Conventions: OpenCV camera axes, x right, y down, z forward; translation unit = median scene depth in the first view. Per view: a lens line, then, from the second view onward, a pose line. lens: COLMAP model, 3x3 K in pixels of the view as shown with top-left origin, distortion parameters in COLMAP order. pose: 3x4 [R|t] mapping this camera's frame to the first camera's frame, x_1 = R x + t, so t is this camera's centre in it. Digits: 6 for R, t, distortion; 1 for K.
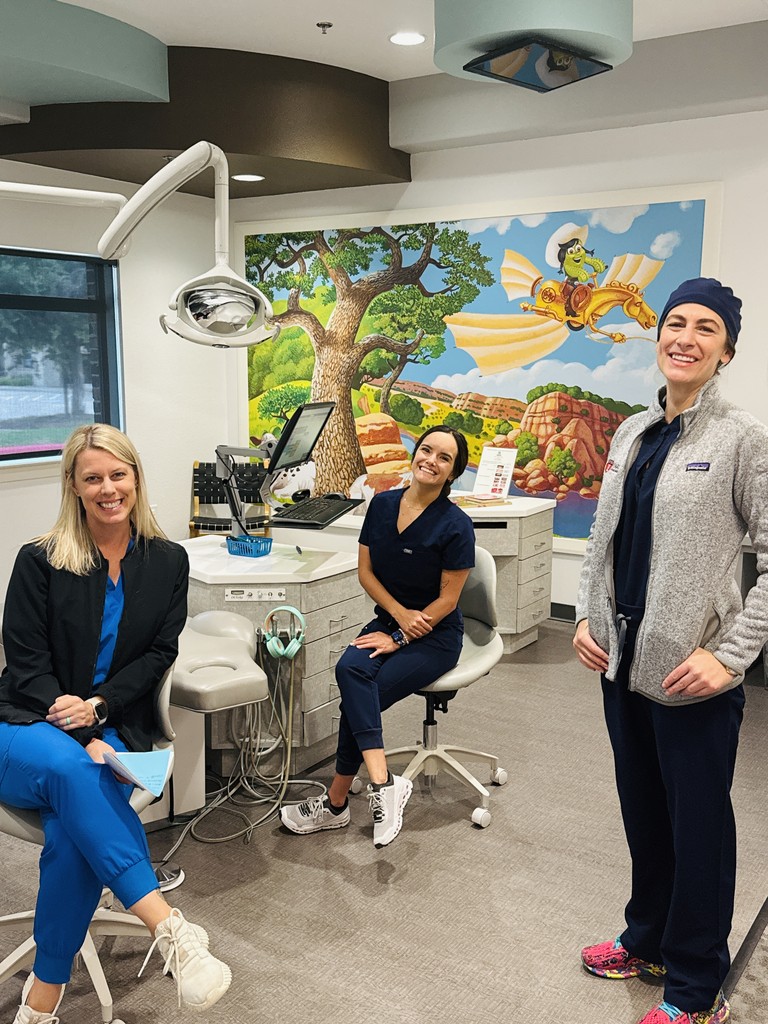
lens RADIAL K [[1016.6, 0, 386.6], [0, 1016.6, 518.5], [0, 0, 1]] dist [0.120050, 0.000000]
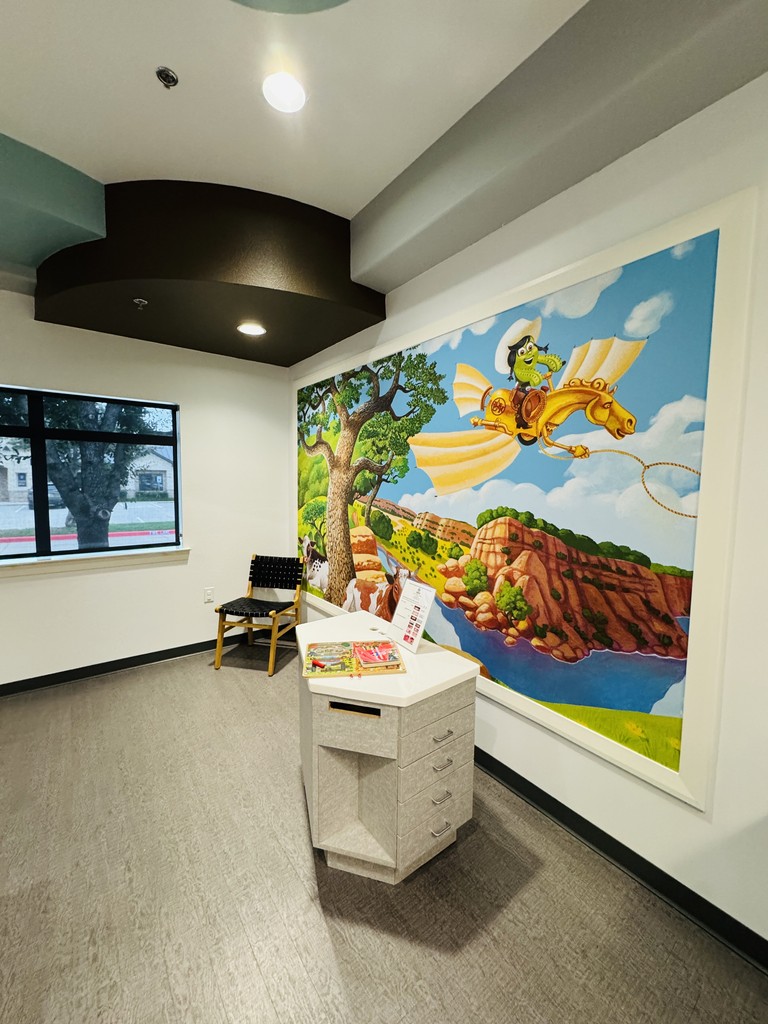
lens RADIAL K [[407.7, 0, 387.7], [0, 407.7, 511.5], [0, 0, 1]] dist [0.000726, 0.000496]
pose [[0.940276, 0.032323, -0.338875, 0.180676], [-0.062013, 0.995089, -0.077153, -0.092540], [0.334717, 0.093560, 0.937663, 0.623001]]
